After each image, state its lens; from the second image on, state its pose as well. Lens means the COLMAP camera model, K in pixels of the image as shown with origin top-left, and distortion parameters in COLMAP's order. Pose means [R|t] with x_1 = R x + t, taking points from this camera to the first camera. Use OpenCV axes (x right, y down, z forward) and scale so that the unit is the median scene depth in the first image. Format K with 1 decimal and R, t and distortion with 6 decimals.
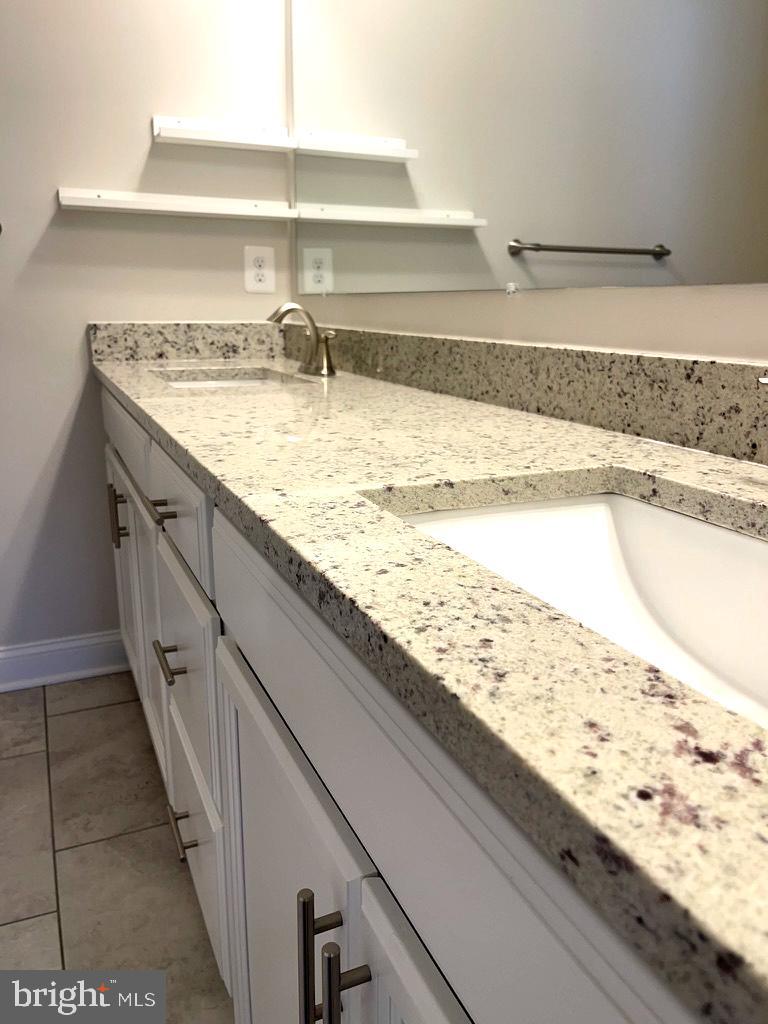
lens RADIAL K [[778.0, 0, 384.0], [0, 778.0, 512.0], [0, 0, 1]] dist [0.067440, -0.086582]
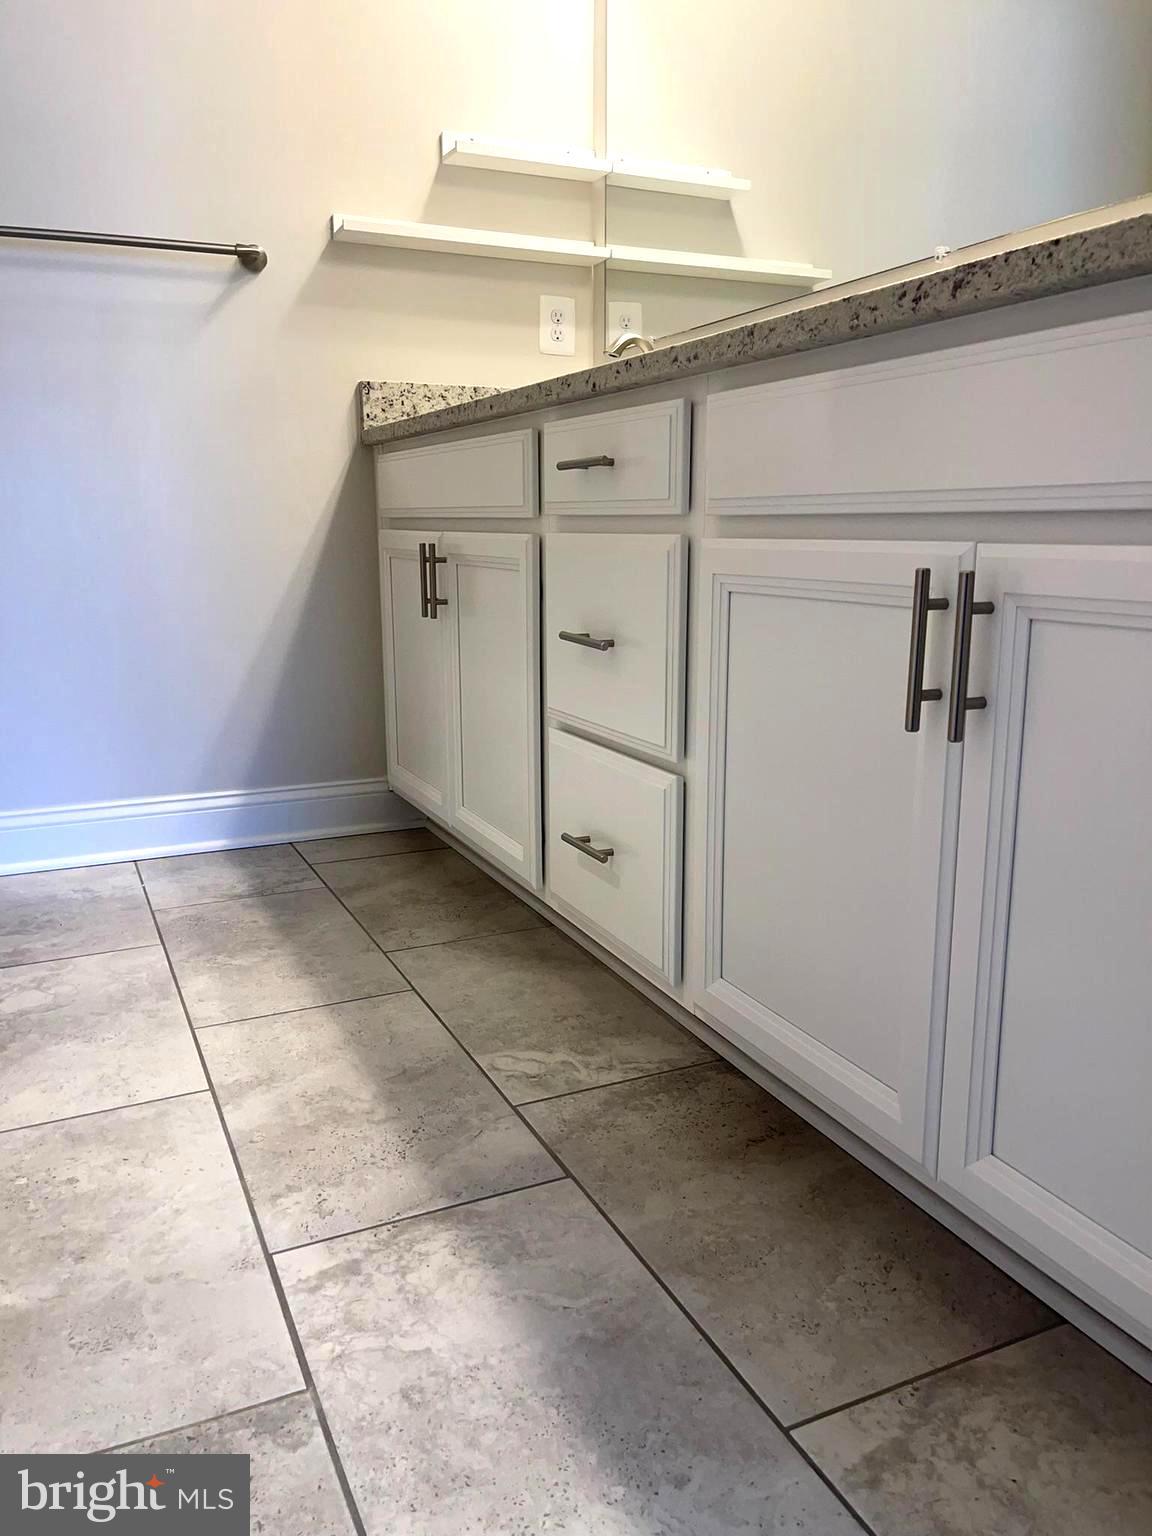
lens RADIAL K [[1166.9, 0, 576.0], [0, 1166.9, 768.0], [0, 0, 1]] dist [0.067440, -0.086582]
pose [[0.999947, -0.007766, 0.006802, -0.161309], [0.008116, 0.998559, -0.053046, 0.221252], [-0.006380, 0.053099, 0.998569, -0.189848]]
